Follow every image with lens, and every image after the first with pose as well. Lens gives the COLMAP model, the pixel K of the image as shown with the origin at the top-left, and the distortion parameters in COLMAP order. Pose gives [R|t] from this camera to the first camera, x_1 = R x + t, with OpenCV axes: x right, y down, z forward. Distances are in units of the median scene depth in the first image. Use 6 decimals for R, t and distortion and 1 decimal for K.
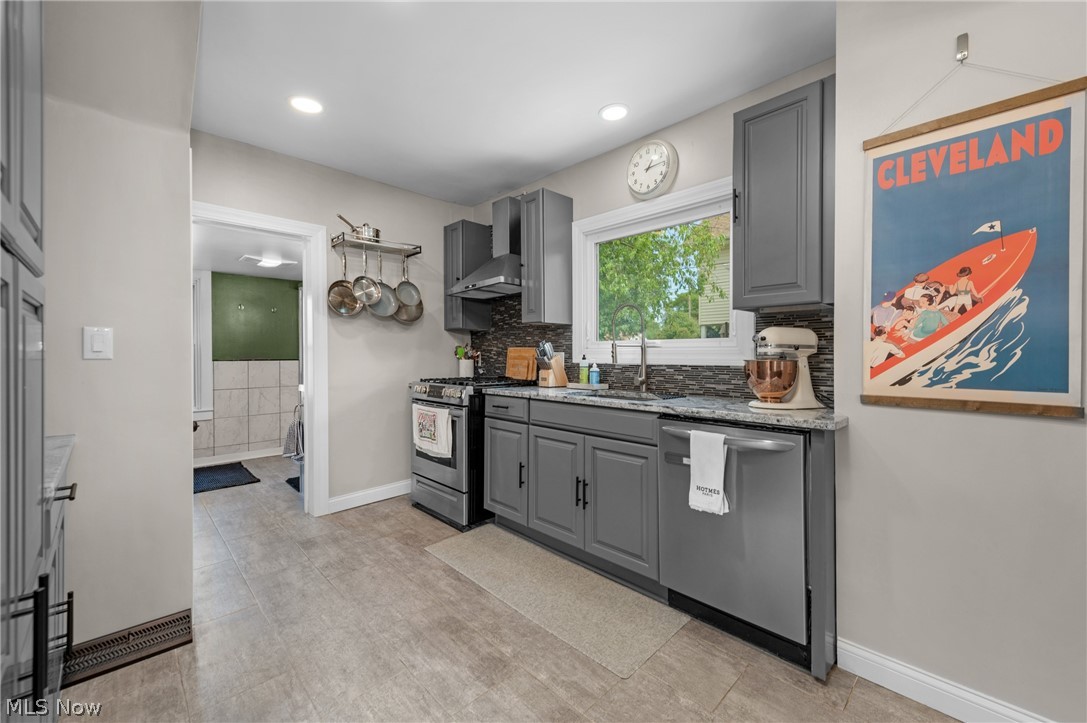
lens RADIAL K [[433.1, 0, 566.2], [0, 433.1, 356.4], [0, 0, 1]] dist [0.005413, -0.000571]
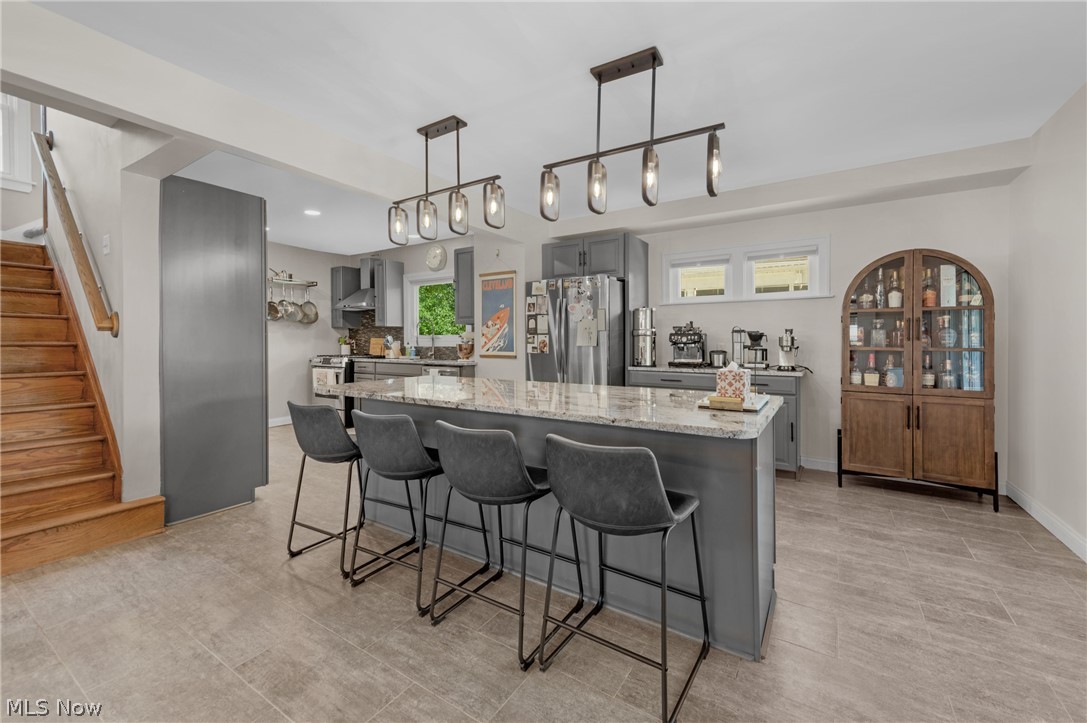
lens RADIAL K [[433.1, 0, 577.0], [0, 433.1, 350.6], [0, 0, 1]] dist [0.005413, -0.000571]
pose [[0.970392, -0.002359, 0.241526, 0.309417], [-0.000505, 0.999930, 0.011795, 0.011108], [-0.241537, -0.011567, 0.970323, -1.129919]]
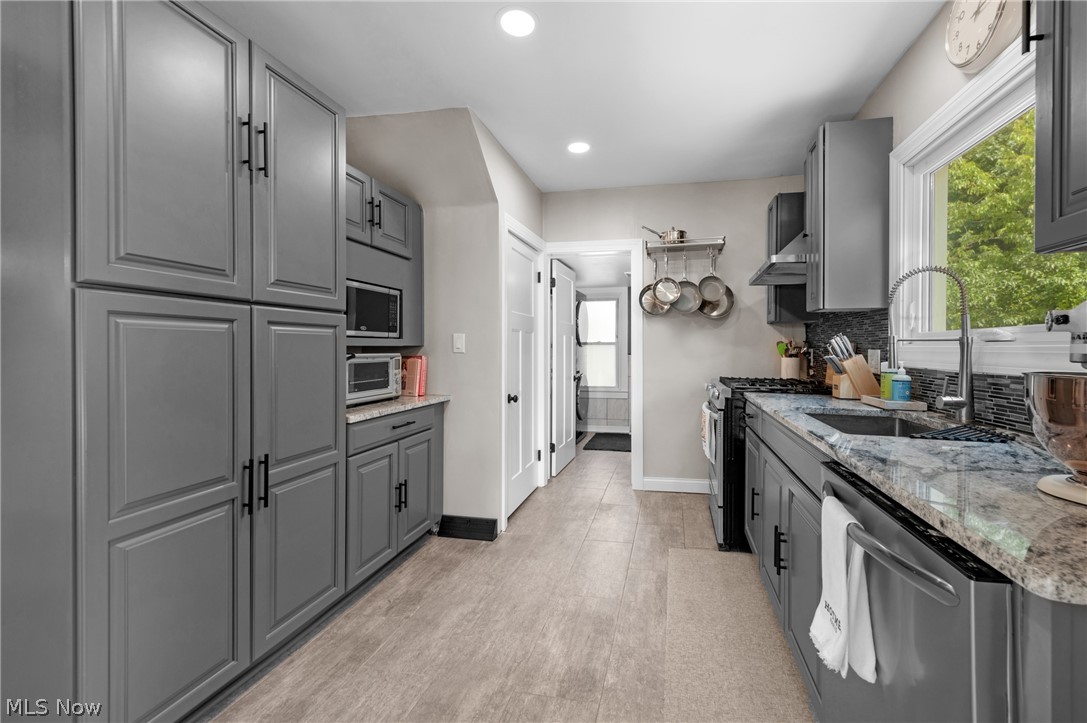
lens RADIAL K [[433.1, 0, 586.9], [0, 433.1, 352.3], [0, 0, 1]] dist [0.005413, -0.000571]
pose [[0.551150, 0.010177, -0.834344, 0.325814], [-0.009000, 0.999940, 0.006251, -0.006025], [0.834357, 0.004064, 0.551209, 0.254252]]
